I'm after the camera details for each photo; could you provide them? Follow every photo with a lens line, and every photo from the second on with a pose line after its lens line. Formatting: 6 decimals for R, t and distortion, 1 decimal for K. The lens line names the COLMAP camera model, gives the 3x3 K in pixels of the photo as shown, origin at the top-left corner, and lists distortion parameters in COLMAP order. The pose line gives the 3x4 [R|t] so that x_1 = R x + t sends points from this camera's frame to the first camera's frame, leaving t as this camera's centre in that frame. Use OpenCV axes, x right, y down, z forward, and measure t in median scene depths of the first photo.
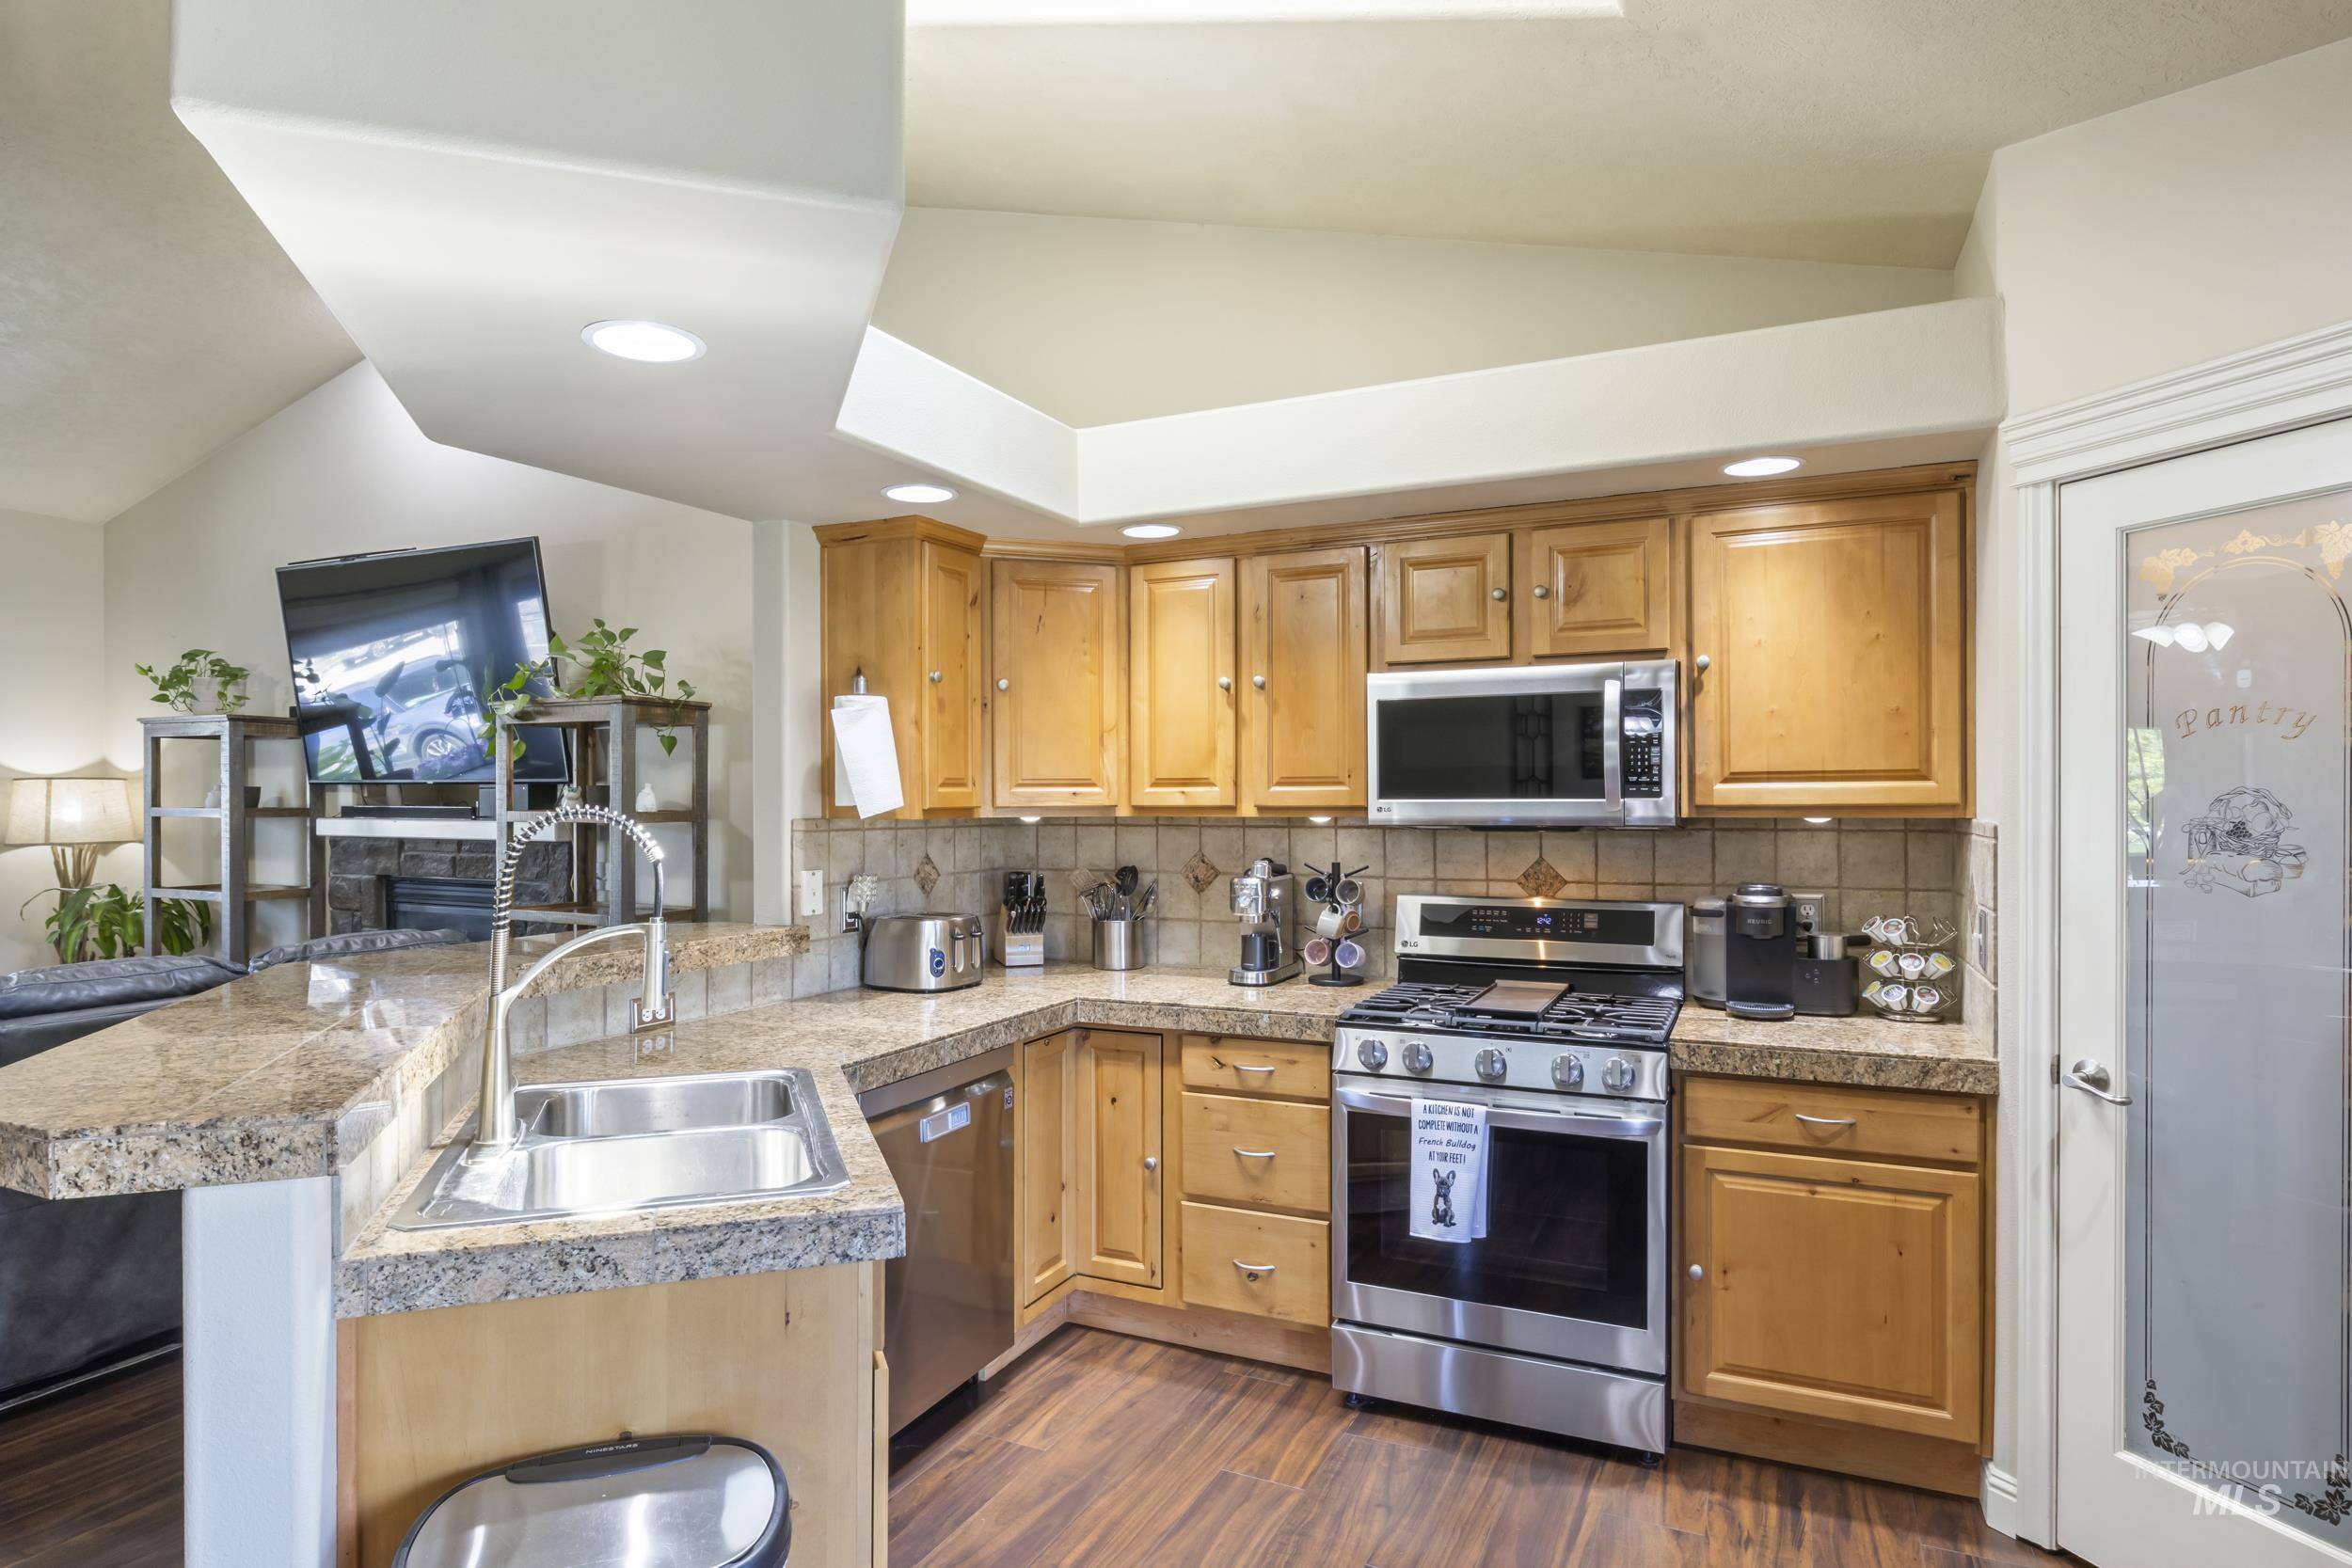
lens RADIAL K [[1281.2, 0, 1181.8], [0, 1281.2, 795.8], [0, 0, 1]] dist [-0.015050, 0.000568]
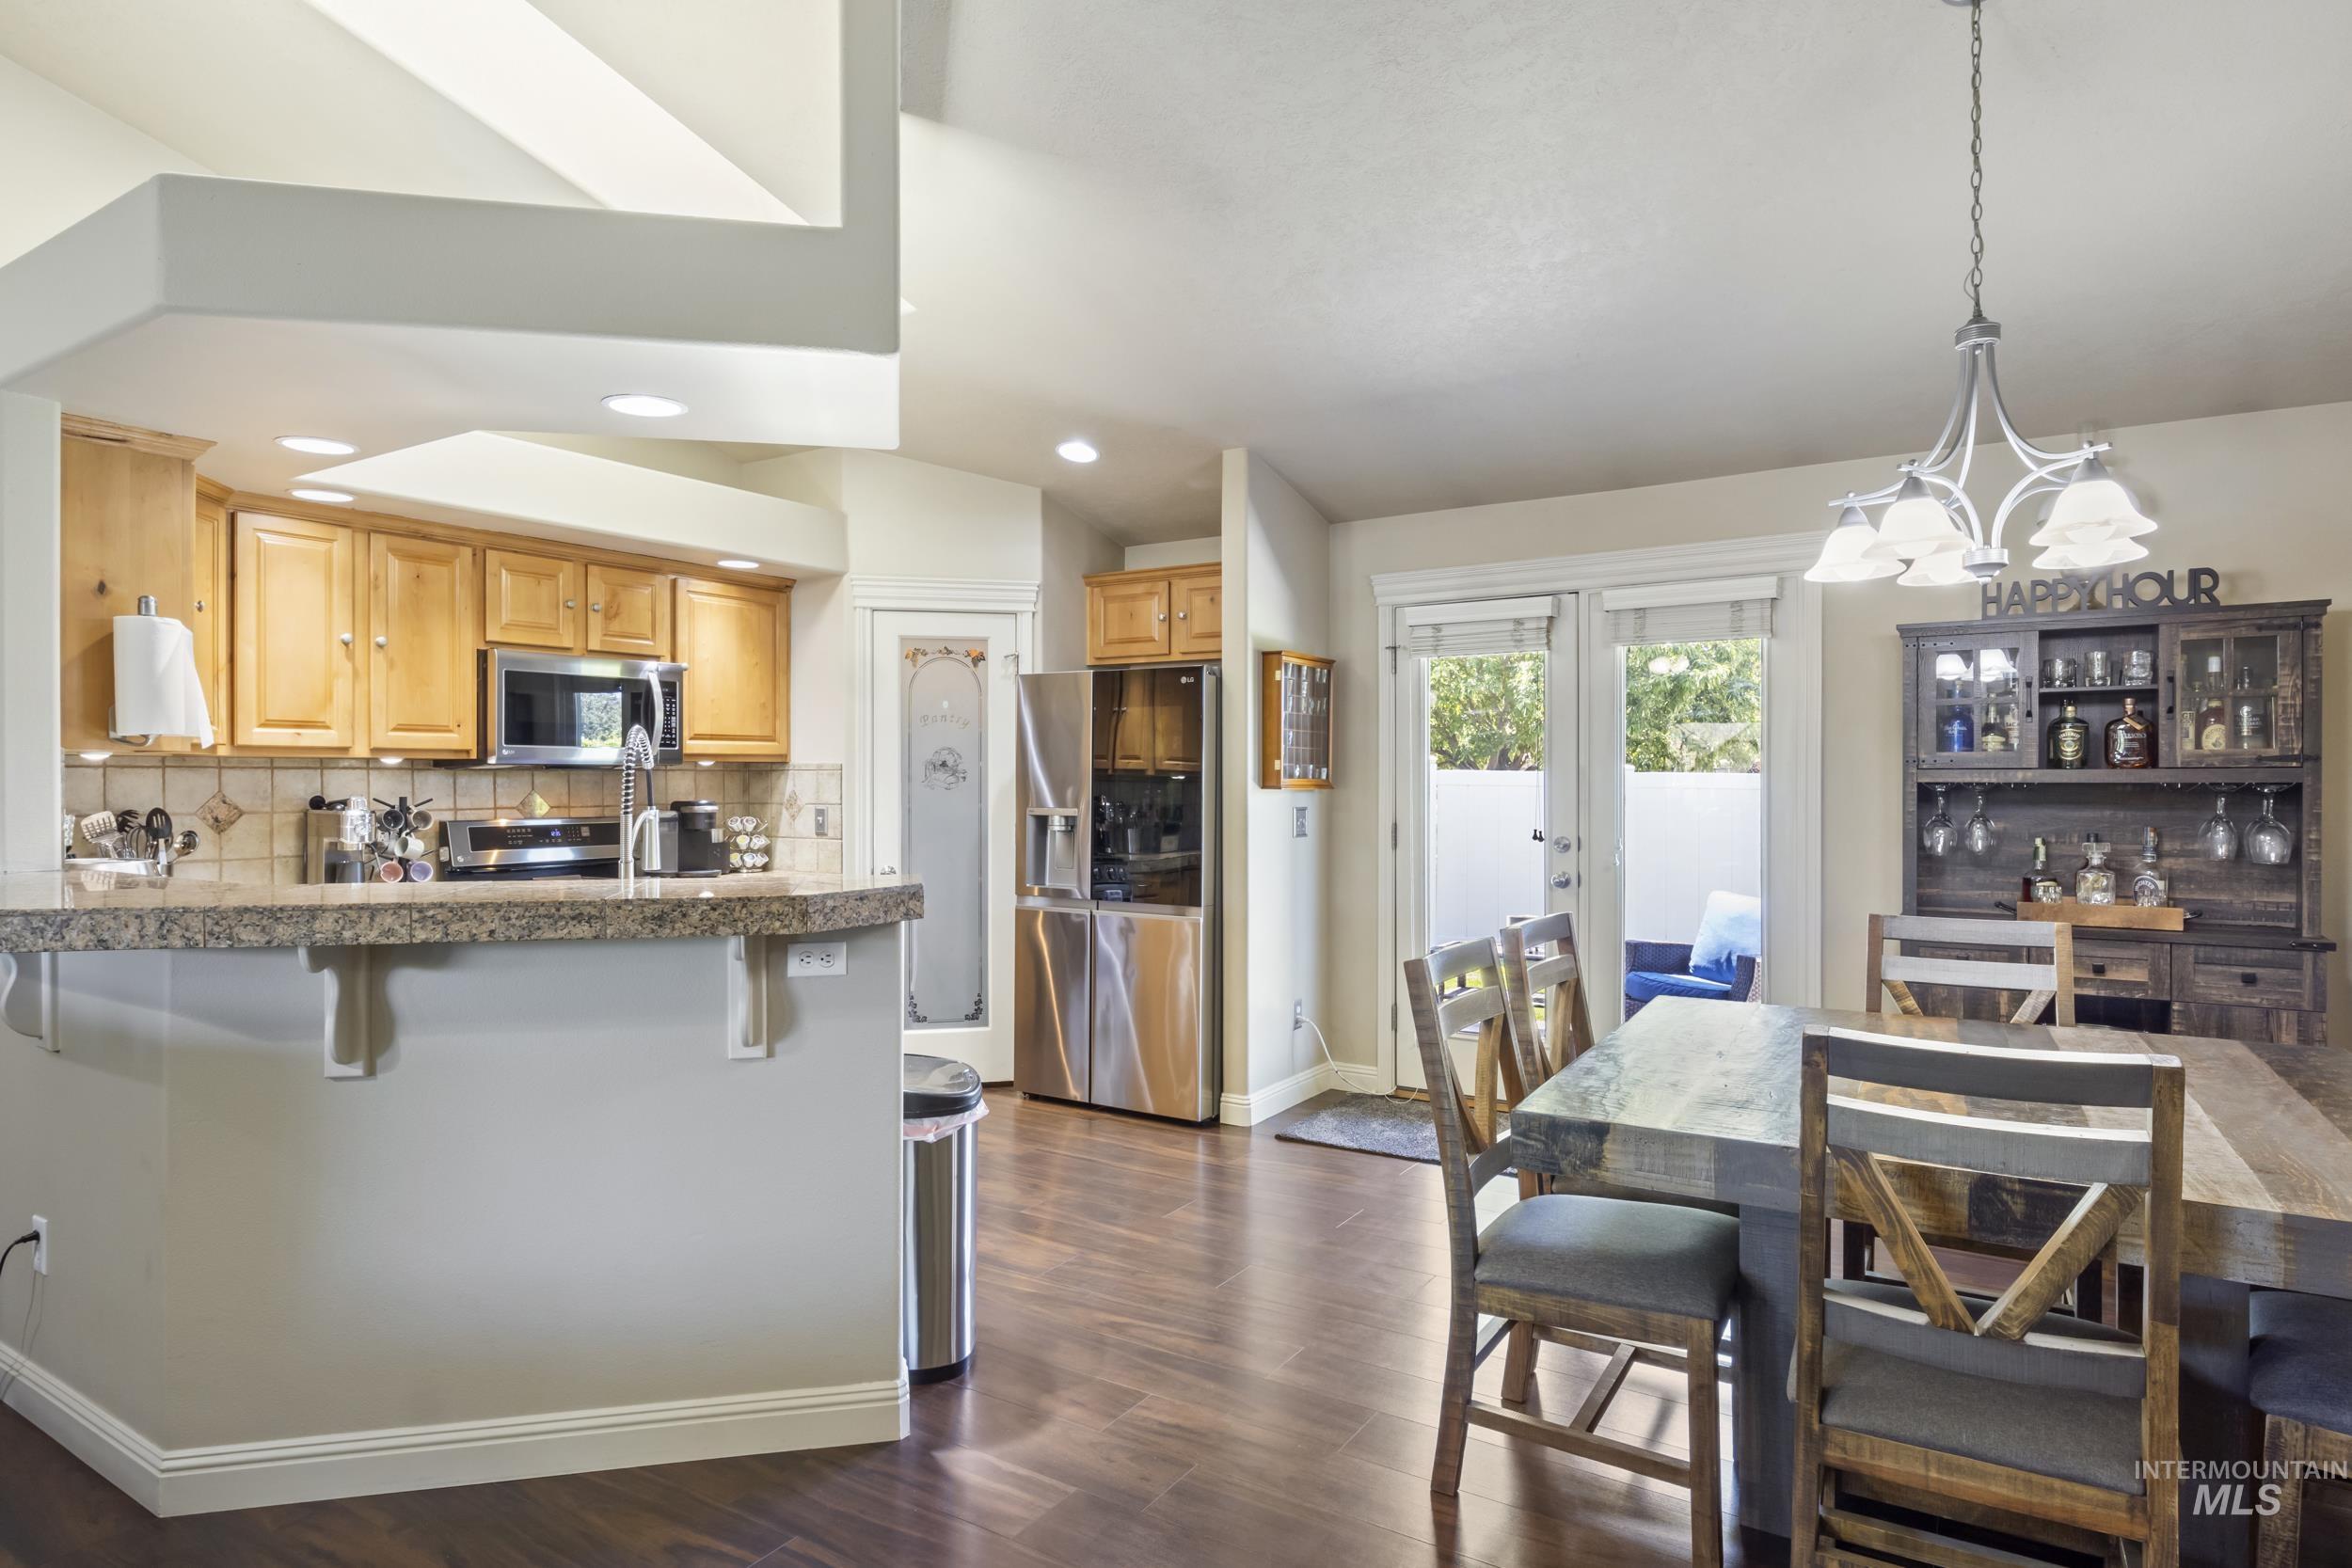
lens RADIAL K [[1281.2, 0, 1191.4], [0, 1281.2, 775.5], [0, 0, 1]] dist [-0.015050, 0.000568]
pose [[0.125841, 0.005273, 0.992036, -1.153928], [-0.000996, 0.999986, -0.005189, 0.044271], [-0.992050, -0.000335, 0.125844, 0.132571]]
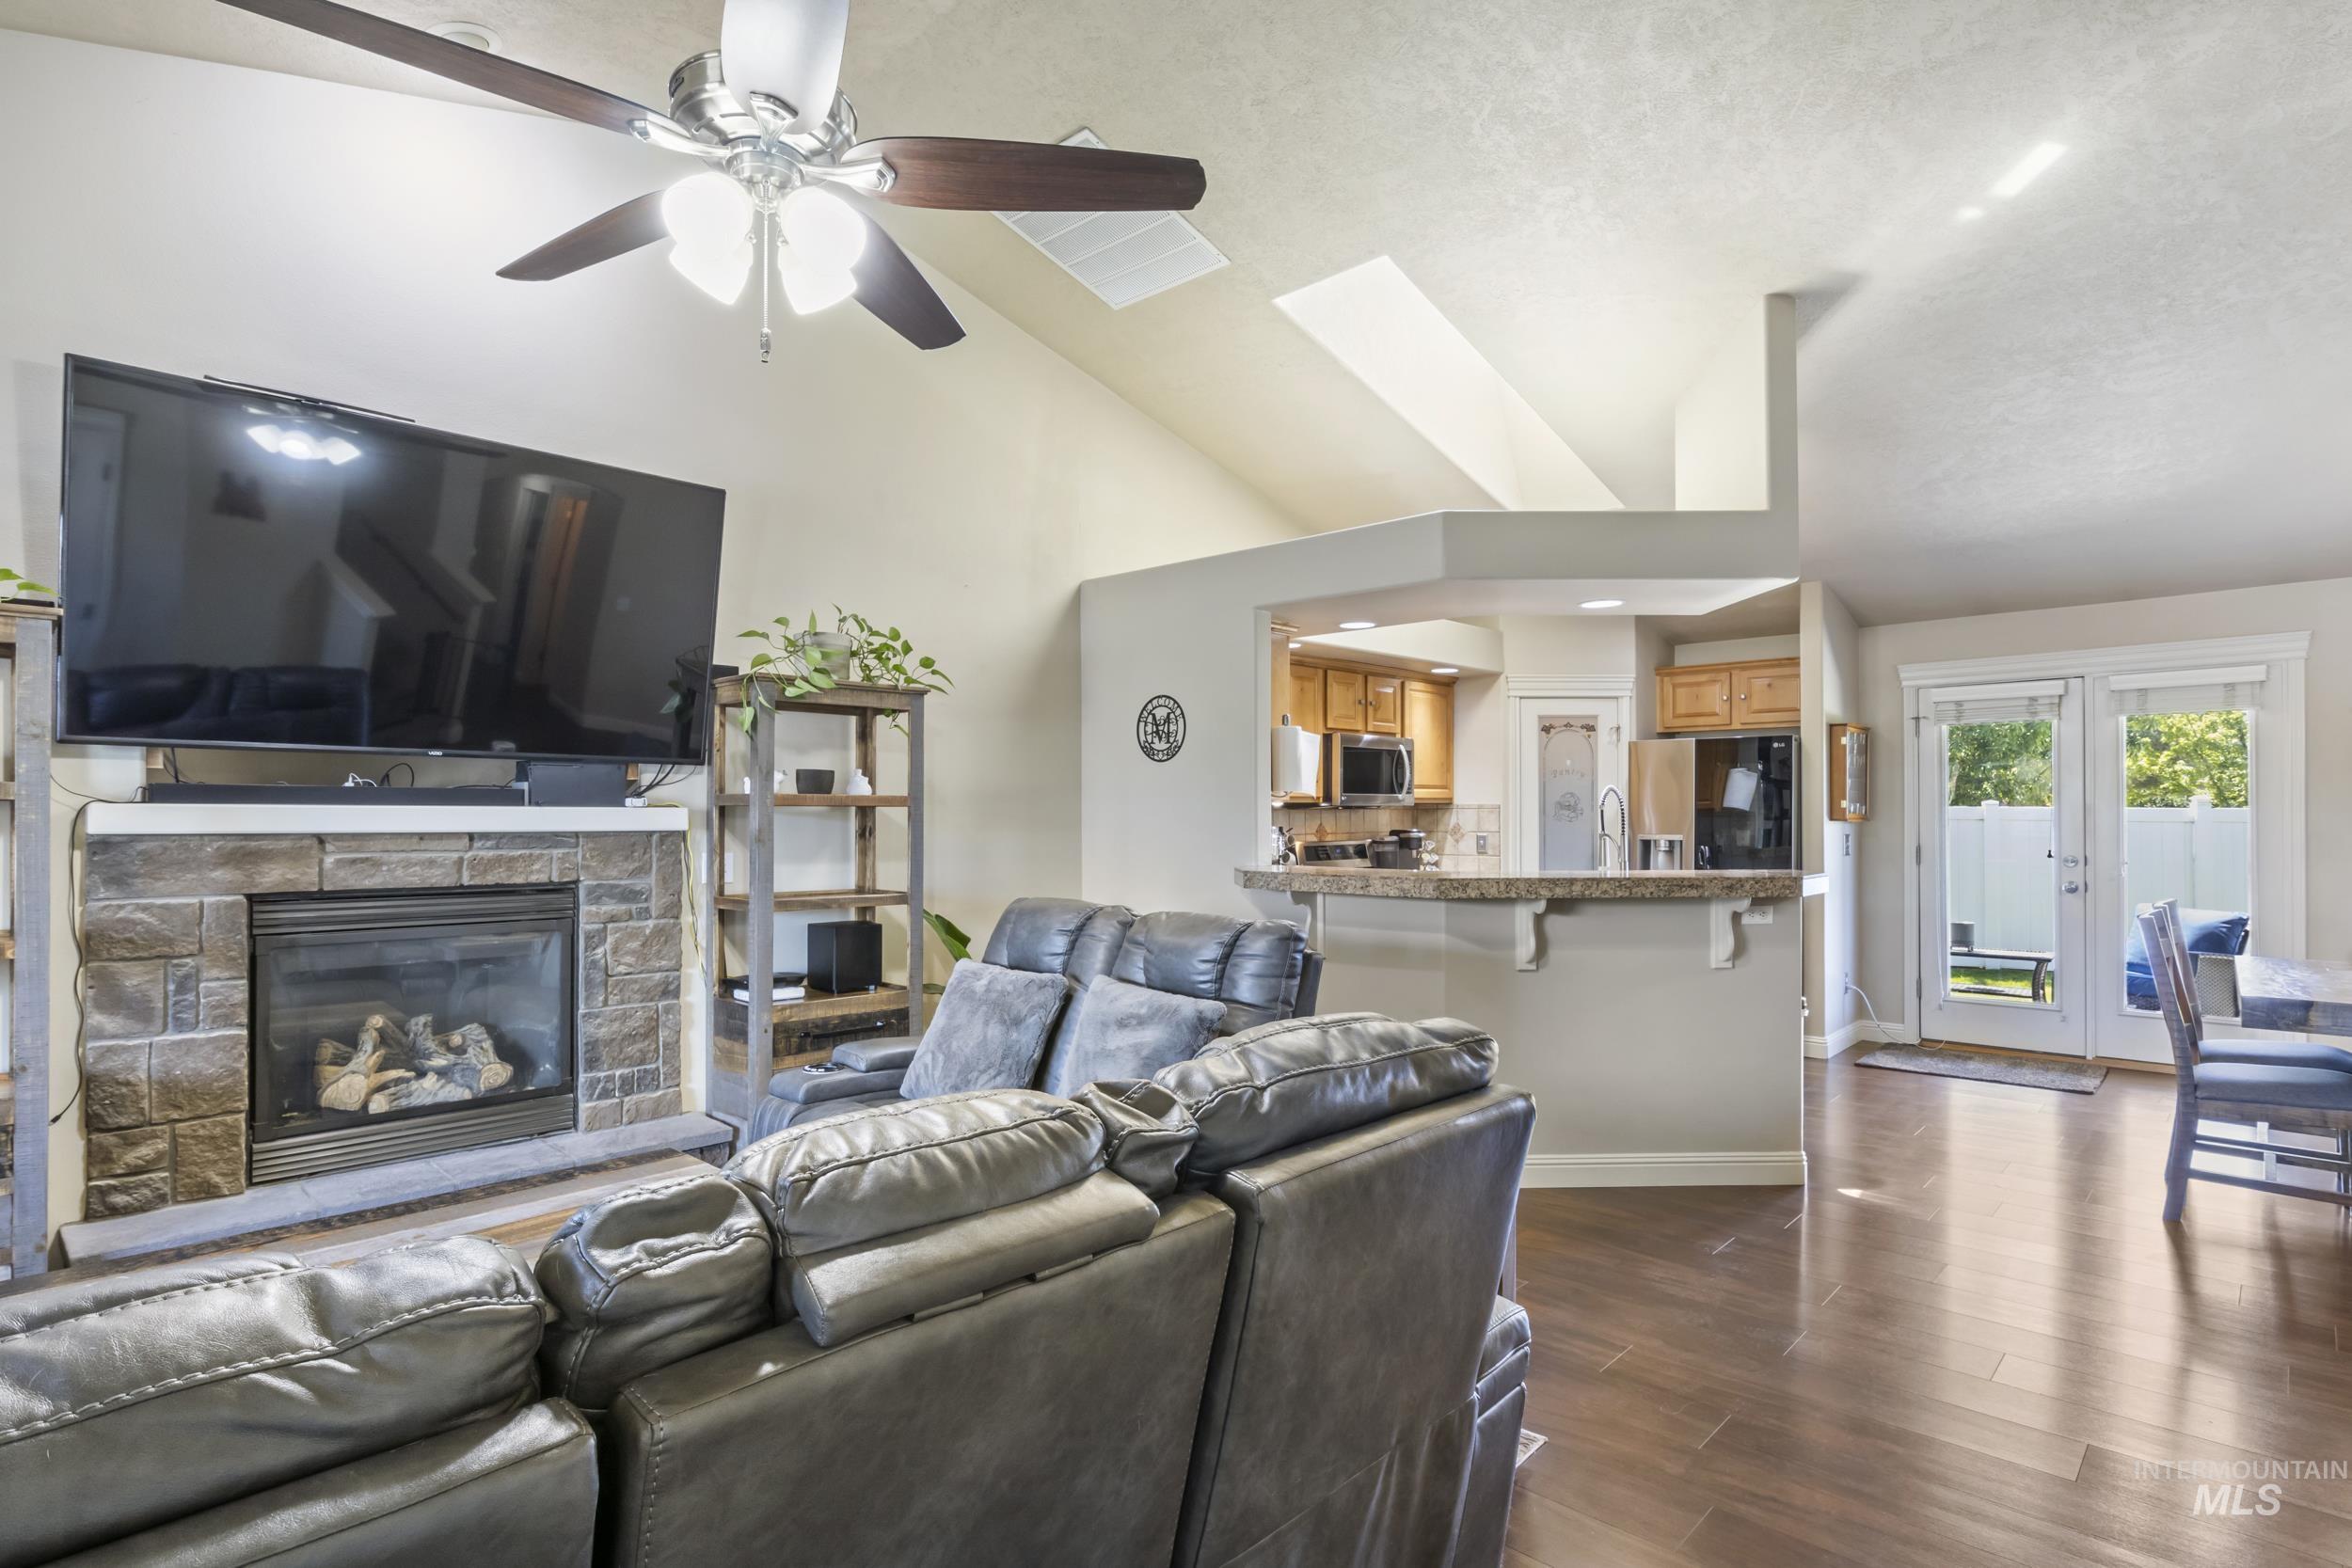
lens RADIAL K [[1167.8, 0, 1167.8], [0, 1167.8, 805.0], [0, 0, 1]] dist [-0.016585, -0.000174]
pose [[0.322079, 0.009246, 0.946667, -1.891429], [0.001055, 0.999948, -0.010125, 0.044306], [-0.946712, 0.004260, 0.322053, 0.708564]]
